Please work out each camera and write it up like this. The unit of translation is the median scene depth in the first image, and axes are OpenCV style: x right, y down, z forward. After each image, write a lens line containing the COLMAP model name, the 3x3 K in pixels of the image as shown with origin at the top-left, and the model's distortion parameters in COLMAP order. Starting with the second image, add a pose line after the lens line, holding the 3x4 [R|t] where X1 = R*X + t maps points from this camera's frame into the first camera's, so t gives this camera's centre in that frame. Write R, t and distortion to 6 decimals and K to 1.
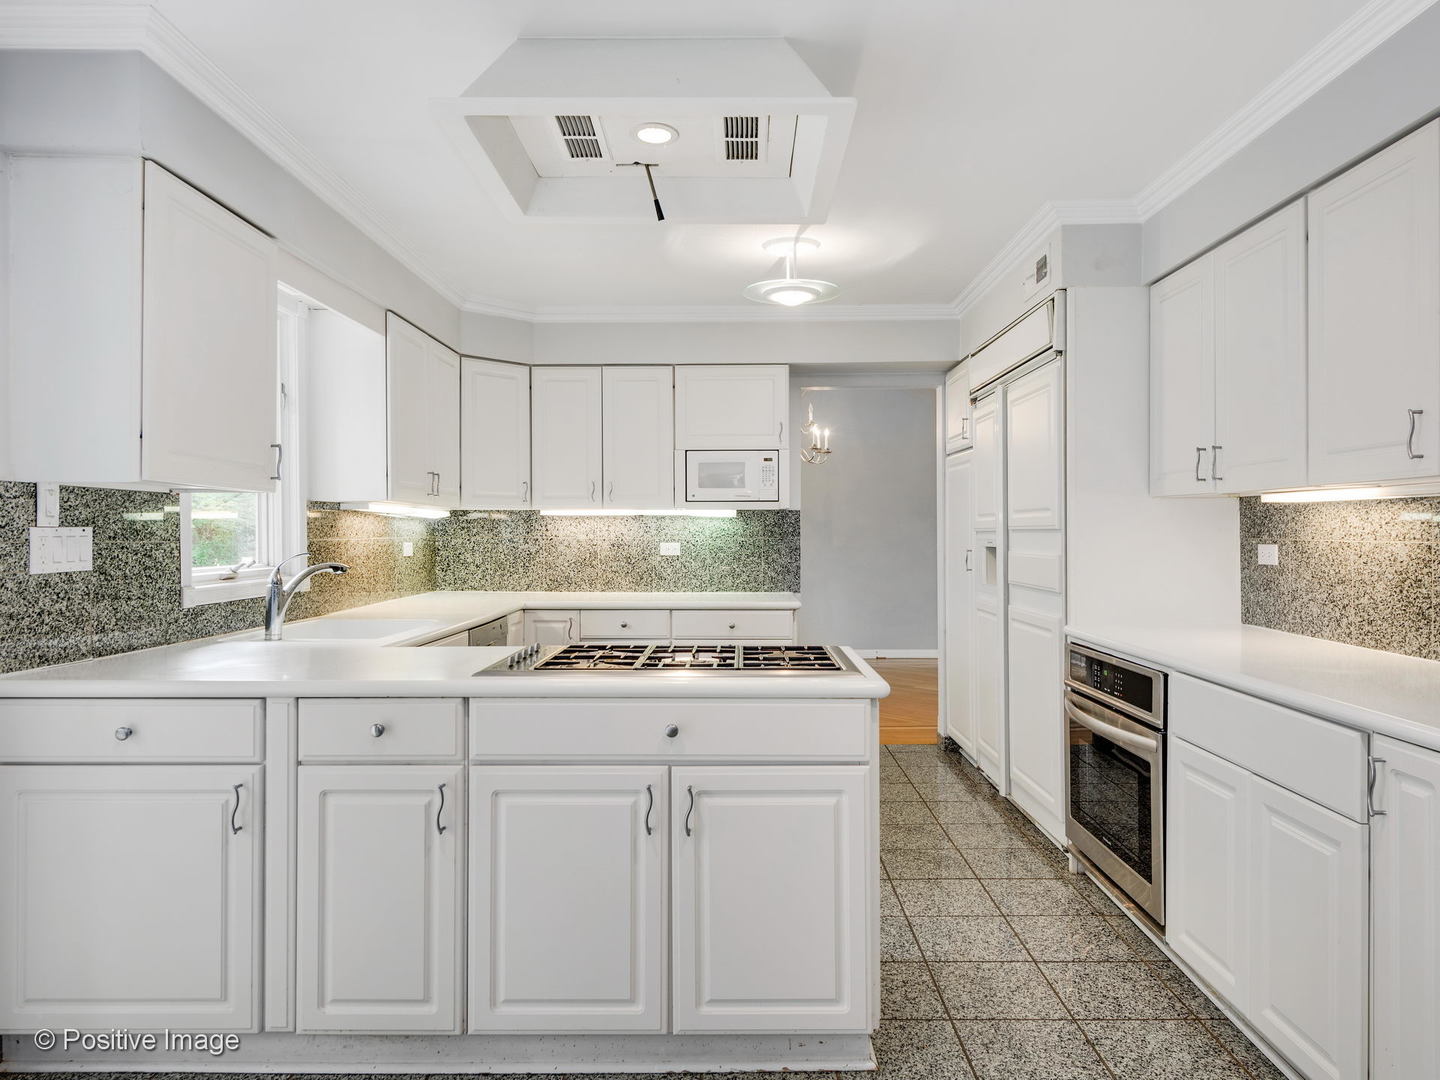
lens RADIAL K [[920.5, 0, 725.0], [0, 920.5, 535.7], [0, 0, 1]] dist [0.005717, -0.000599]
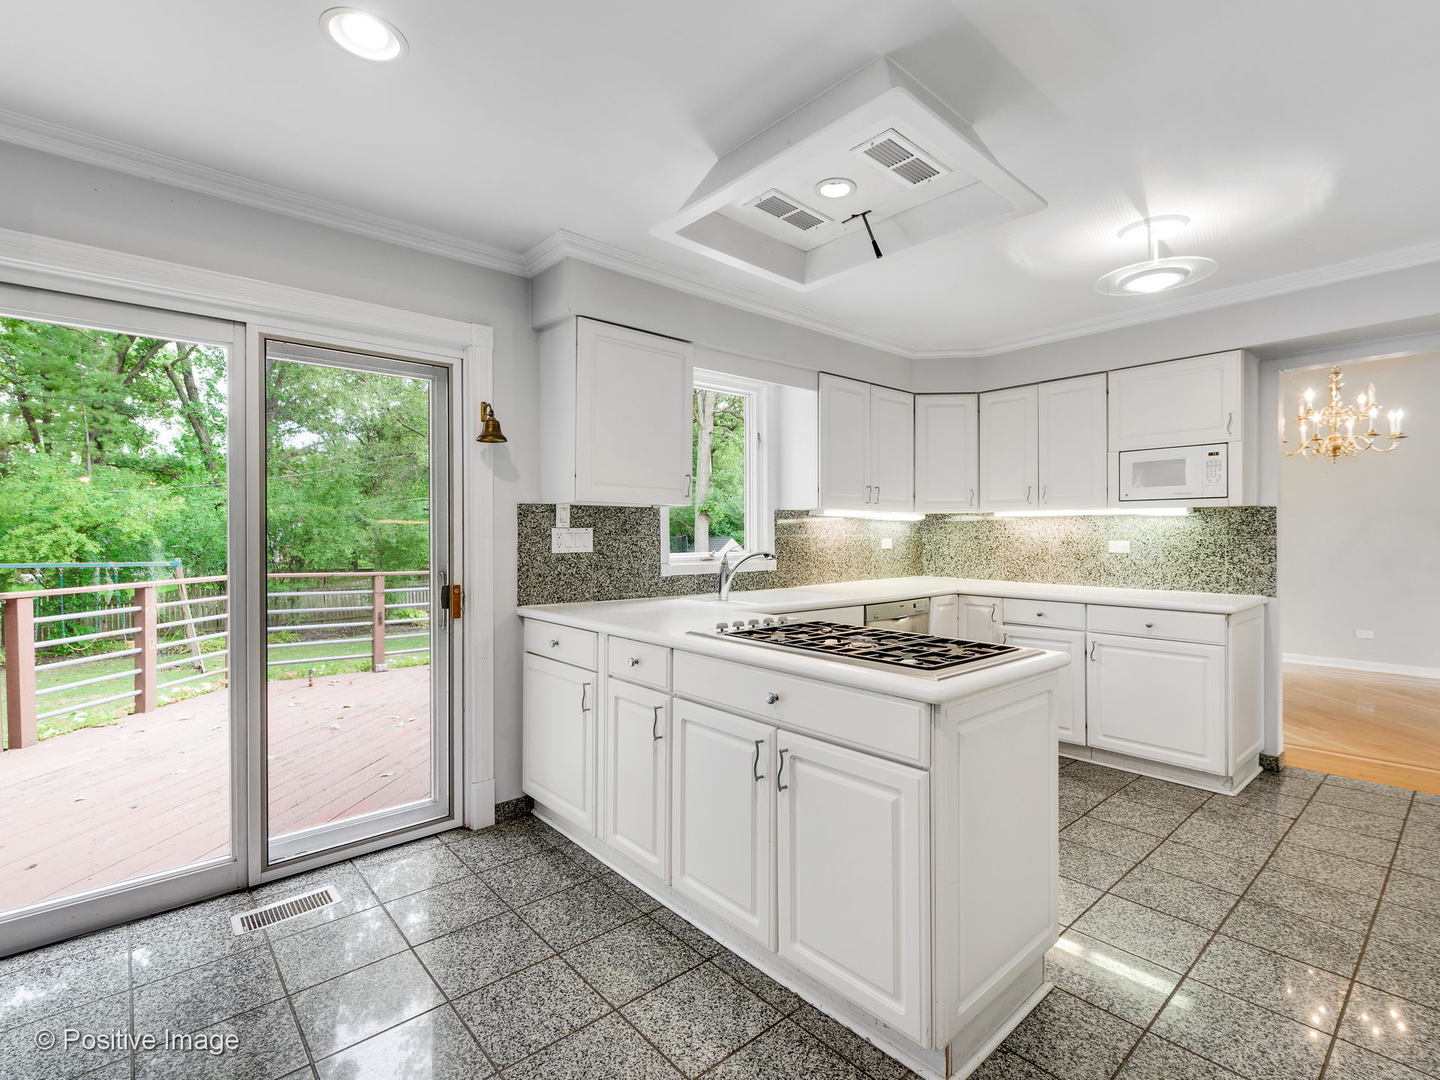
lens RADIAL K [[677.0, 0, 719.2], [0, 677.0, 535.6], [0, 0, 1]] dist [-0.001277, -0.001102]
pose [[0.668111, 0.003615, -0.744052, 0.296145], [-0.002332, 0.999993, 0.002764, 0.000939], [0.744058, -0.000112, 0.668115, 0.202591]]
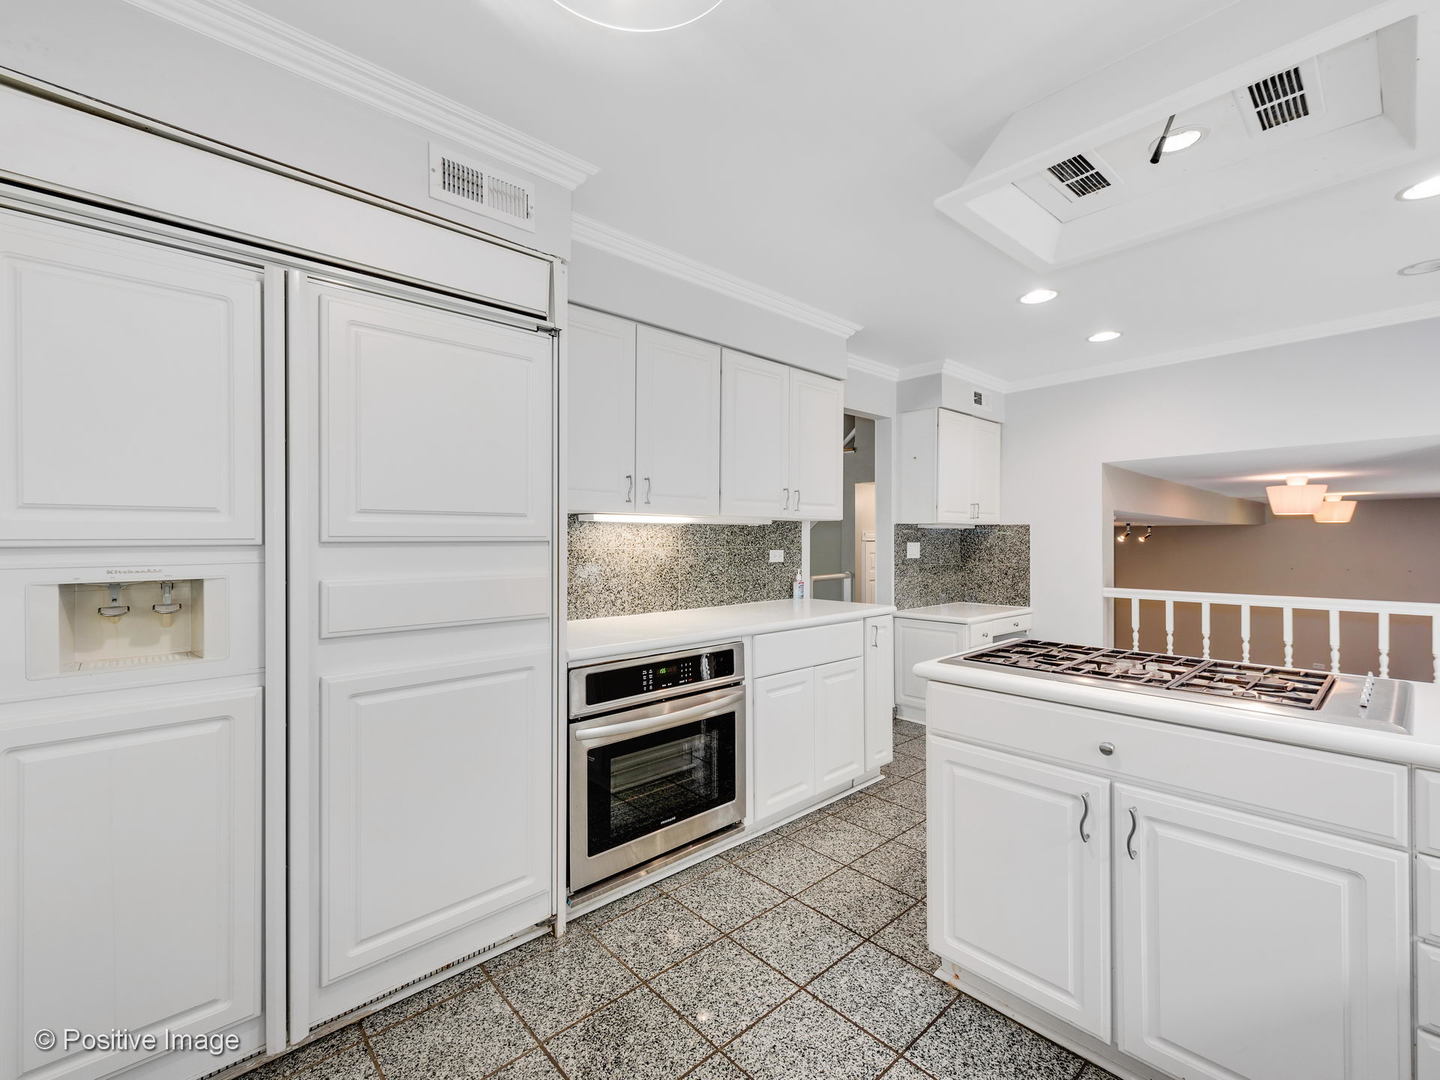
lens RADIAL K [[628.3, 0, 723.8], [0, 628.3, 538.0], [0, 0, 1]] dist [0.001655, -0.000068]
pose [[-0.686866, 0.000061, 0.726784, -0.145428], [0.003709, 0.999987, 0.003421, -0.010691], [-0.726775, 0.005045, -0.686858, 1.155783]]
